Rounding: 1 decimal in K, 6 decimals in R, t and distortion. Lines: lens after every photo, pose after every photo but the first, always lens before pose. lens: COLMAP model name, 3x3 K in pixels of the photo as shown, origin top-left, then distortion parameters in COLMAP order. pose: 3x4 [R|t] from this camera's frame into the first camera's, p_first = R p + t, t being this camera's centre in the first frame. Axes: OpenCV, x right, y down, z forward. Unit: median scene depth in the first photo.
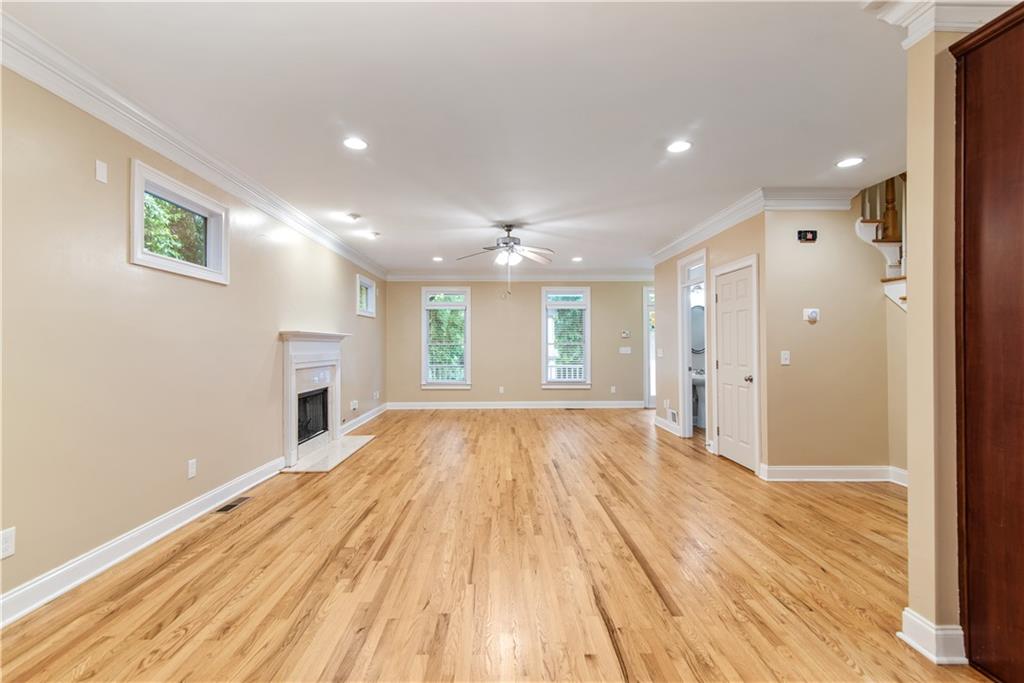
lens RADIAL K [[463.5, 0, 509.3], [0, 463.5, 338.1], [0, 0, 1]] dist [0.002582, 0.000590]
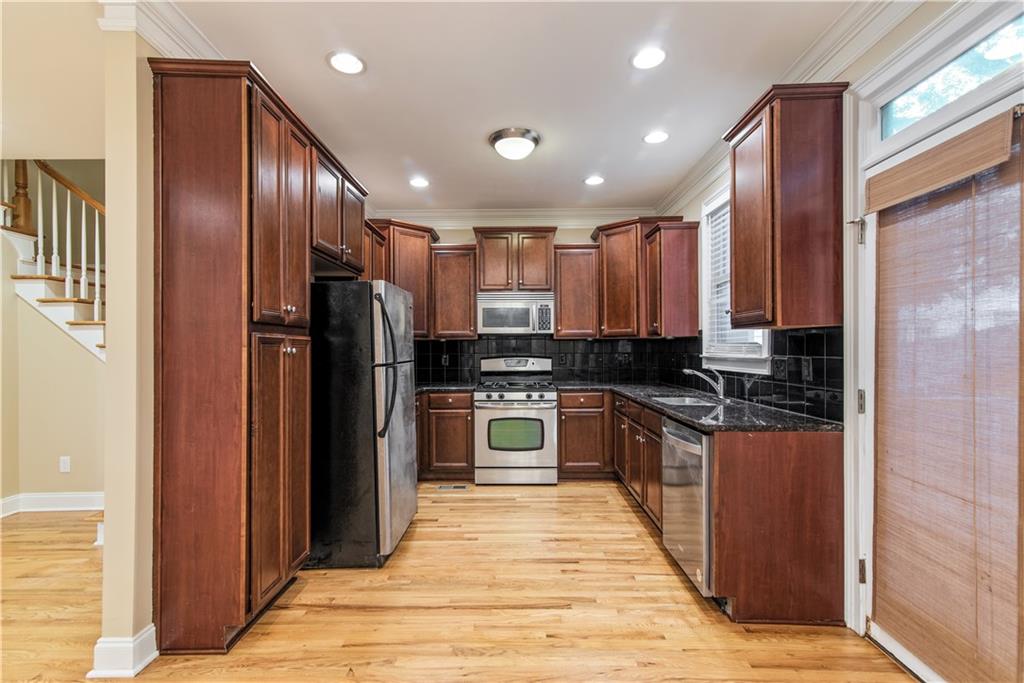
lens RADIAL K [[461.2, 0, 510.8], [0, 461.2, 348.2], [0, 0, 1]] dist [0.019027, -0.003714]
pose [[0.035874, 0.001565, 0.999355, -0.042958], [-0.006831, 0.999976, -0.001321, 0.002482], [-0.999333, -0.006779, 0.035884, 0.167562]]
